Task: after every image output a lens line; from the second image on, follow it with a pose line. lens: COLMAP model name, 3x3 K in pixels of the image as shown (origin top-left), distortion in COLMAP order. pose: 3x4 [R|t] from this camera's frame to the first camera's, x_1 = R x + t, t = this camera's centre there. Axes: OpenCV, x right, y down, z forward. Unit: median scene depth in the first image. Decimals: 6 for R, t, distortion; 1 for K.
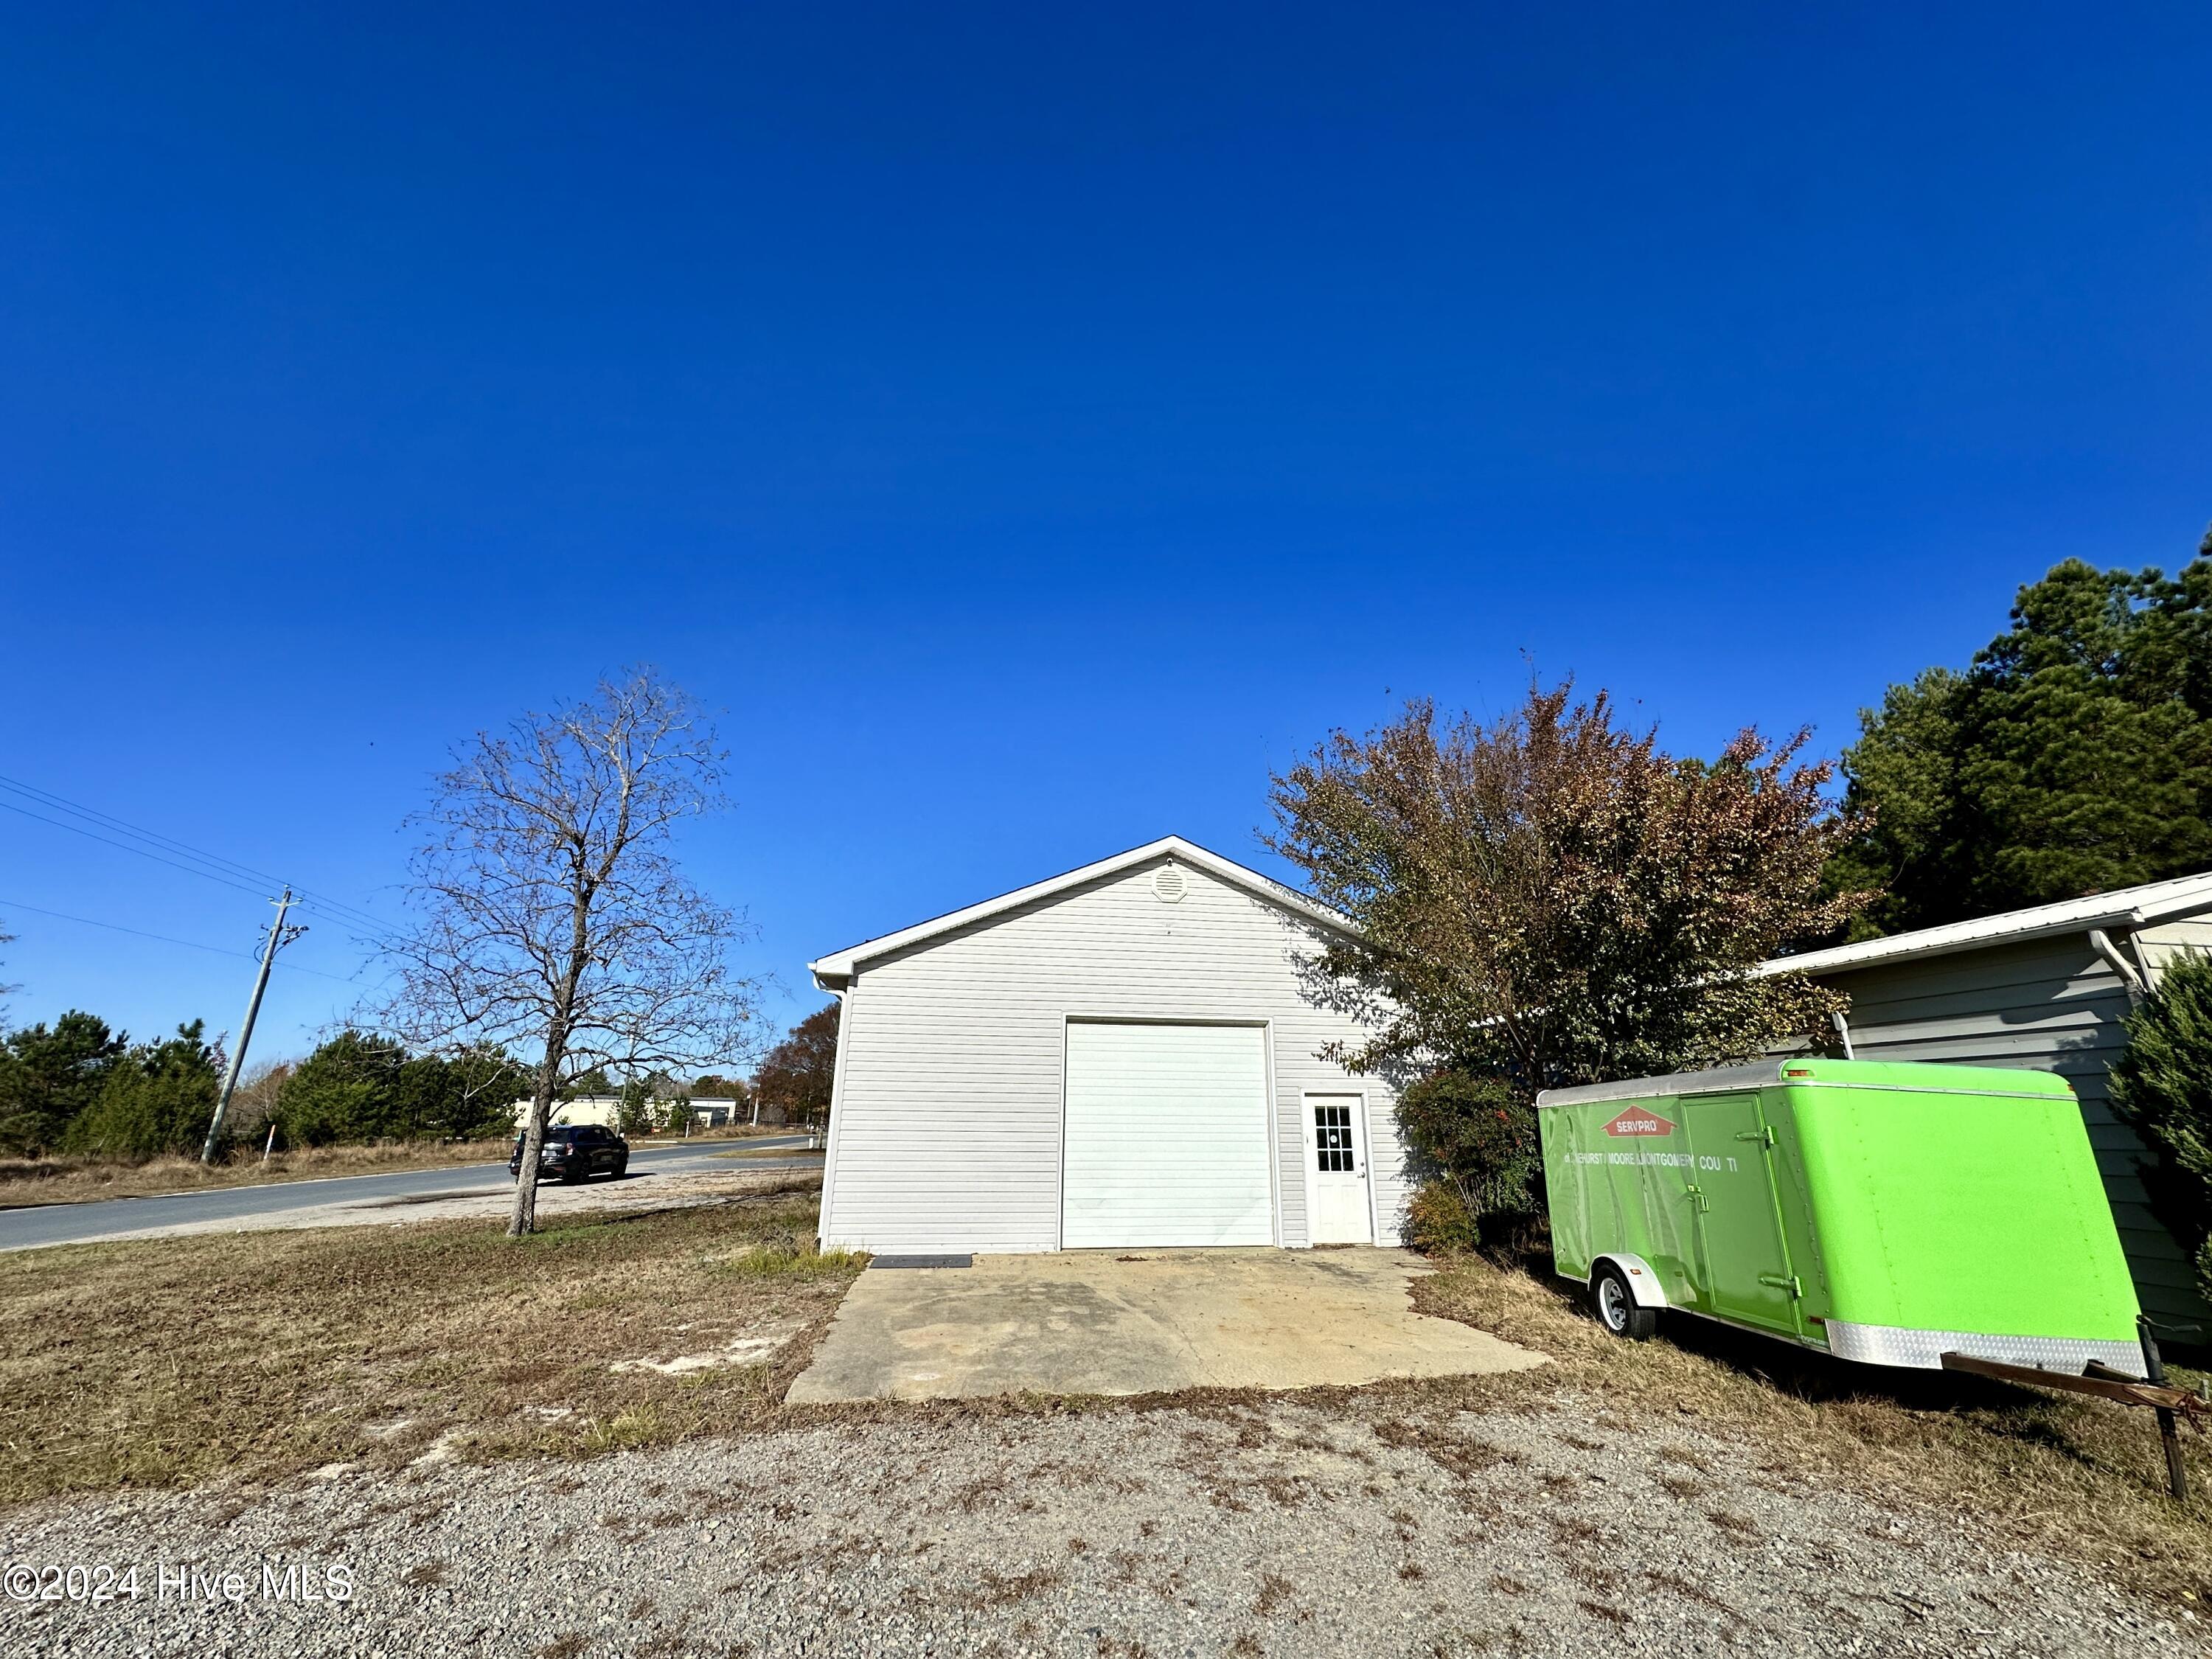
lens RADIAL K [[885.4, 0, 1106.0], [0, 885.4, 829.5], [0, 0, 1]] dist [0.000125, -0.000138]
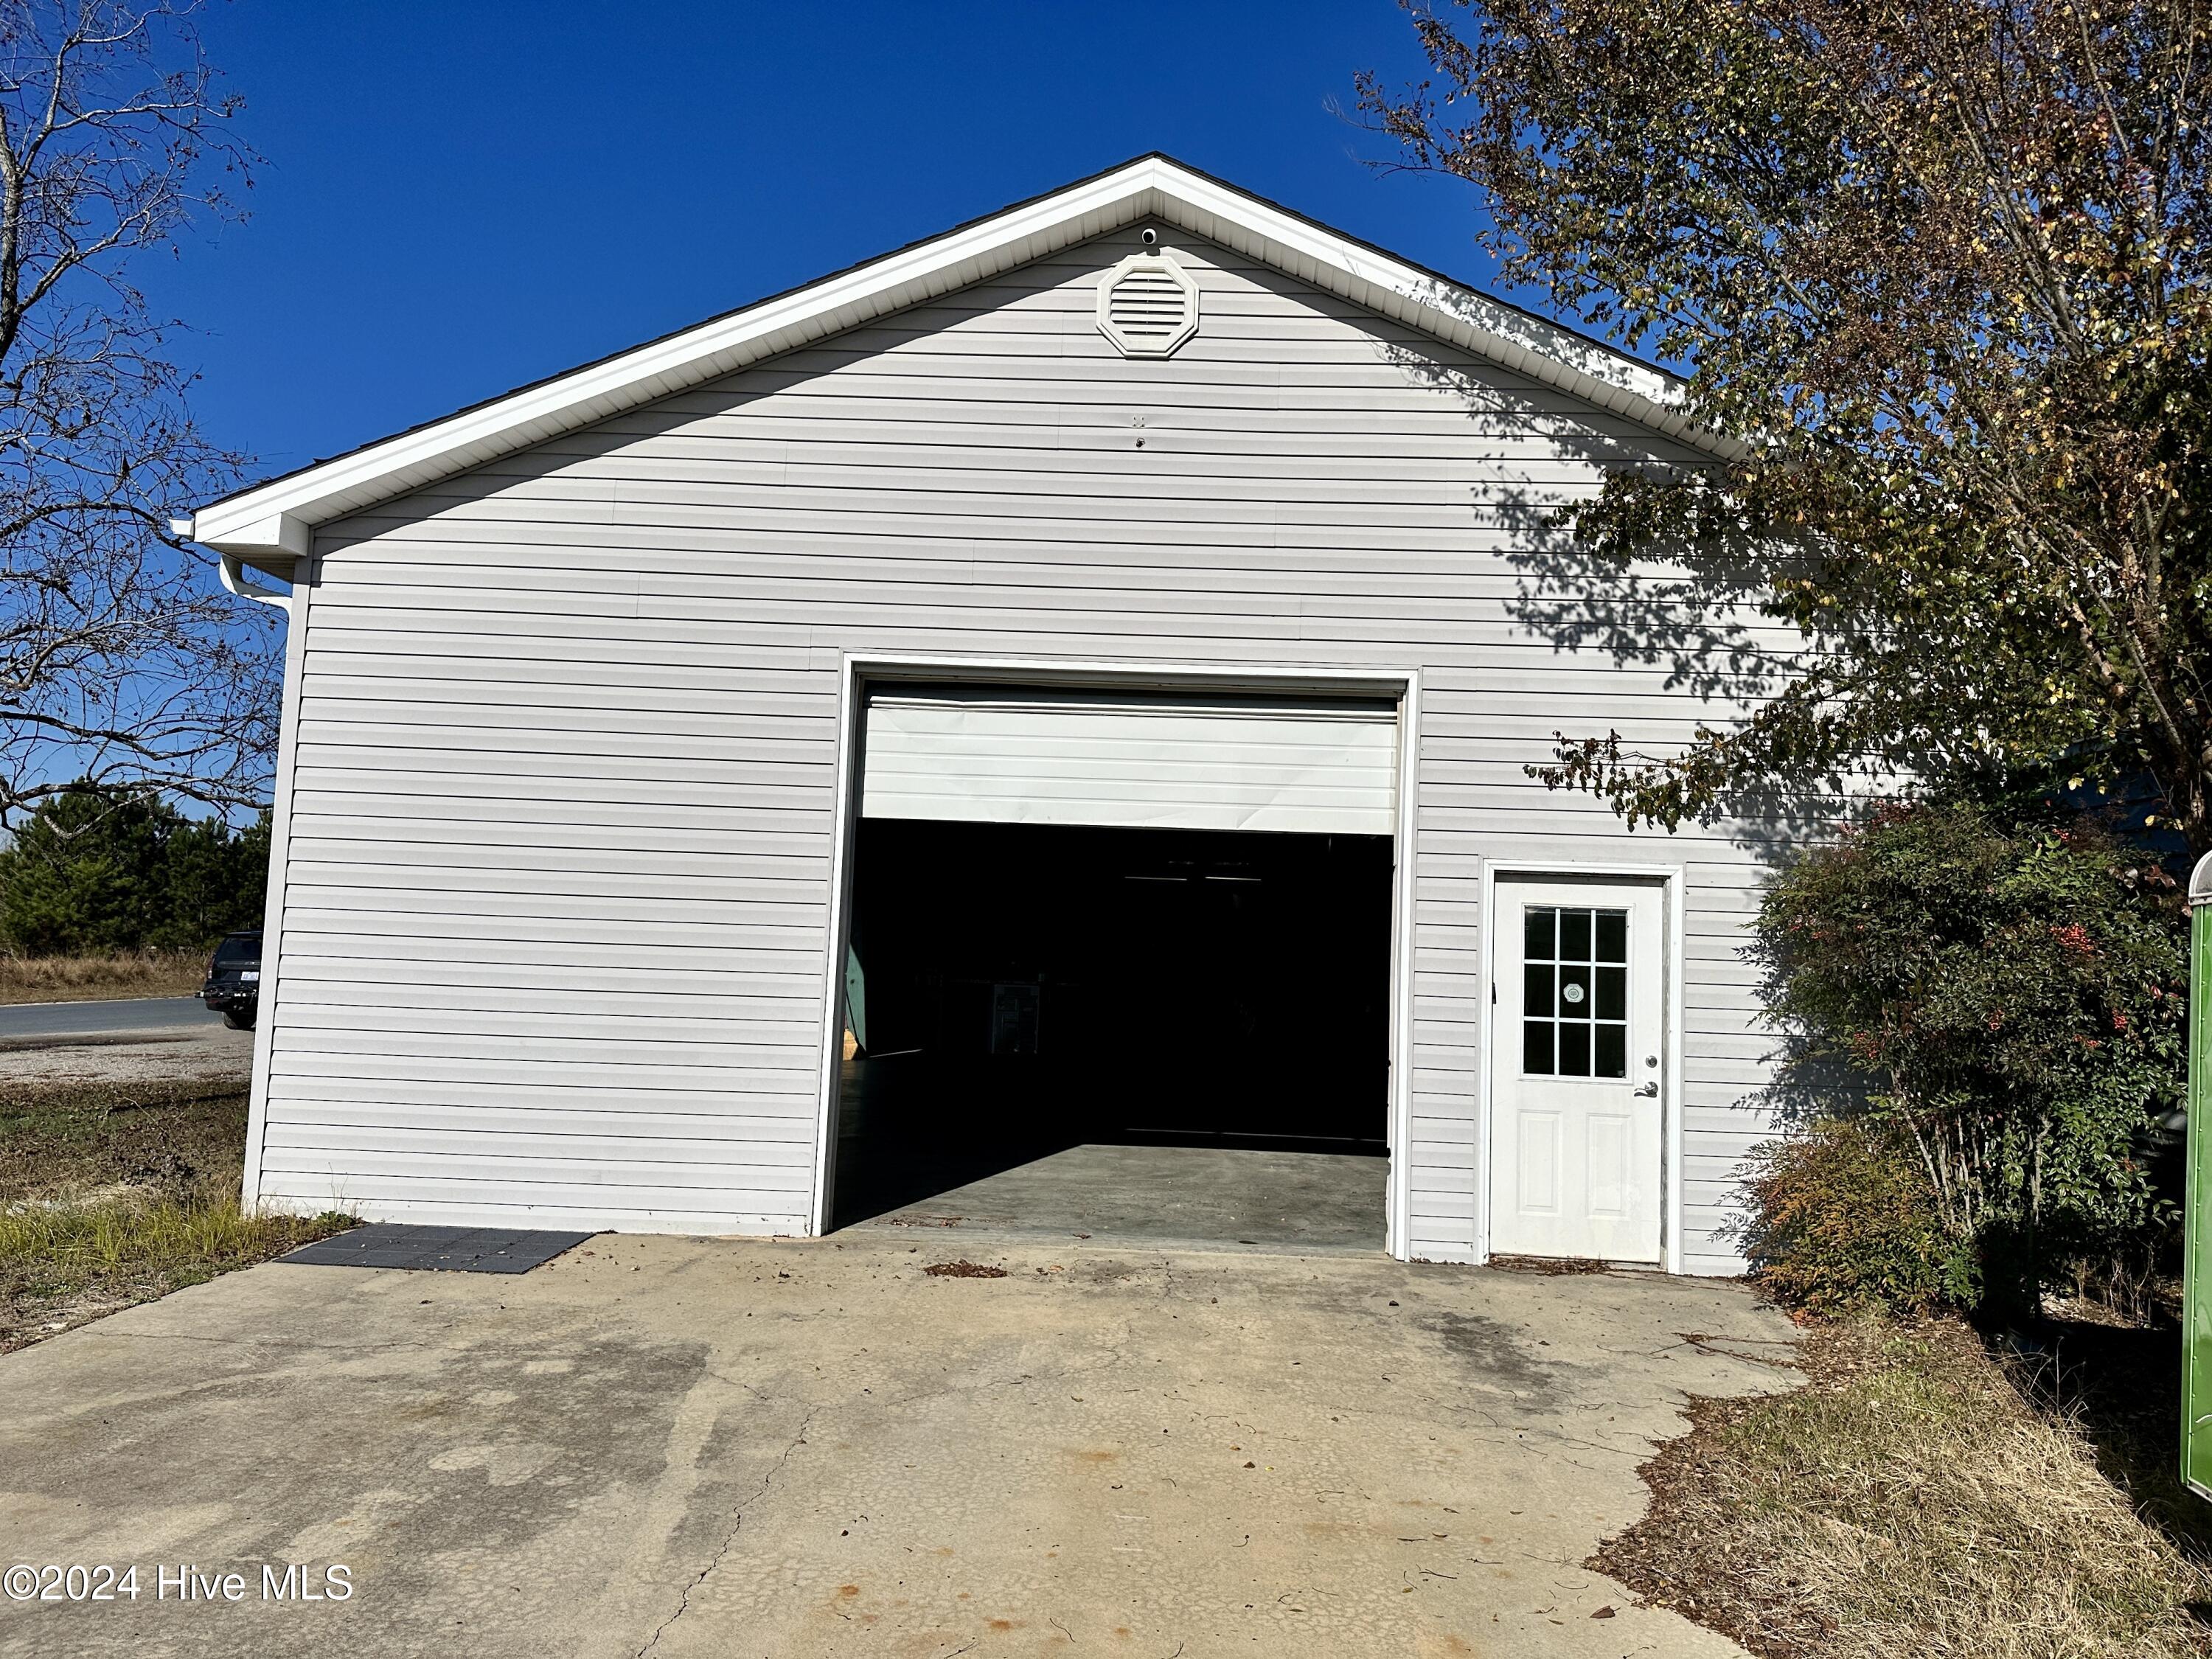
lens RADIAL K [[1576.6, 0, 1106.0], [0, 1576.6, 829.5], [0, 0, 1]] dist [0.039642, -0.000966]
pose [[0.981713, 0.013962, -0.189856, 0.188544], [0.031468, 0.971686, 0.234170, 0.122872], [0.187750, -0.235862, 0.953477, 0.351441]]
